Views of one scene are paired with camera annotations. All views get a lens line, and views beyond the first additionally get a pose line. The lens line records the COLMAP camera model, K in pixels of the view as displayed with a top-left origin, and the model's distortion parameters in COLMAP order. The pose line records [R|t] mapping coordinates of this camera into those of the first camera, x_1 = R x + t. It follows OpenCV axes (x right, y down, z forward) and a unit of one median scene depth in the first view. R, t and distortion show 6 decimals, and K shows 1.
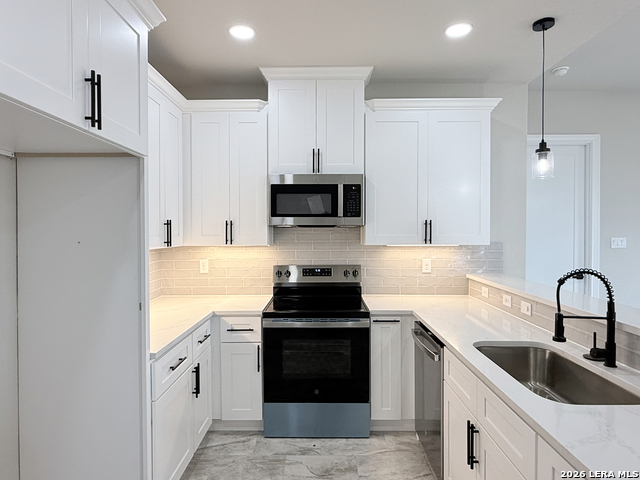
lens RADIAL K [[394.7, 0, 341.3], [0, 394.7, 233.7], [0, 0, 1]] dist [0.002232, -0.002327]
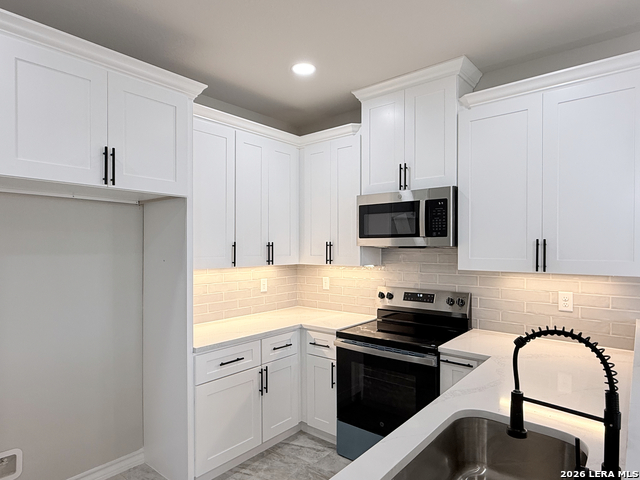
lens RADIAL K [[394.7, 0, 306.1], [0, 394.7, 247.7], [0, 0, 1]] dist [0.002232, -0.002327]
pose [[0.753964, 0.002883, -0.656909, 0.375872], [-0.006324, 0.999976, -0.002870, -0.014002], [0.656885, 0.006318, 0.753964, 0.153591]]
